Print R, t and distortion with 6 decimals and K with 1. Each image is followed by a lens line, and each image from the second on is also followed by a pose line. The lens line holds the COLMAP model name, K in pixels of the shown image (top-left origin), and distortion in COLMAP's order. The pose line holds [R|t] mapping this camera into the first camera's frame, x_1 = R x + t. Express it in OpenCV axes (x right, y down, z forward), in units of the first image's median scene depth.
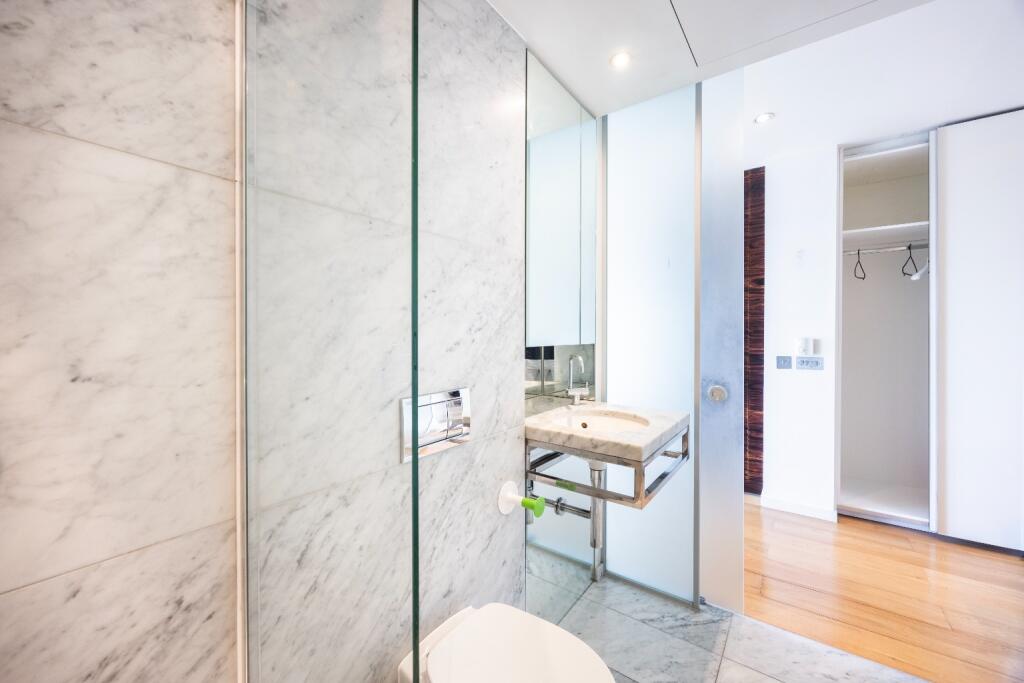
lens RADIAL K [[401.8, 0, 516.9], [0, 401.8, 340.8], [0, 0, 1]] dist [-0.005289, 0.000608]
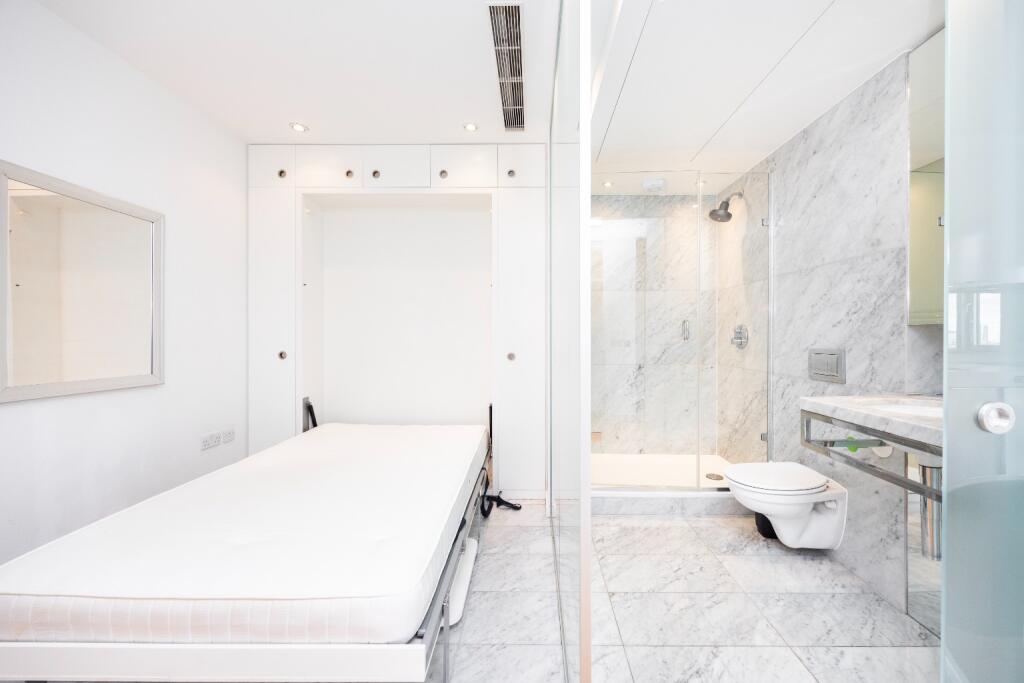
lens RADIAL K [[401.8, 0, 527.3], [0, 401.8, 339.3], [0, 0, 1]] dist [-0.005289, 0.000608]
pose [[-0.822134, 0.011533, -0.569177, 1.704036], [-0.003654, 0.999667, 0.025533, 0.036002], [0.569282, 0.023071, -0.821818, 1.483625]]
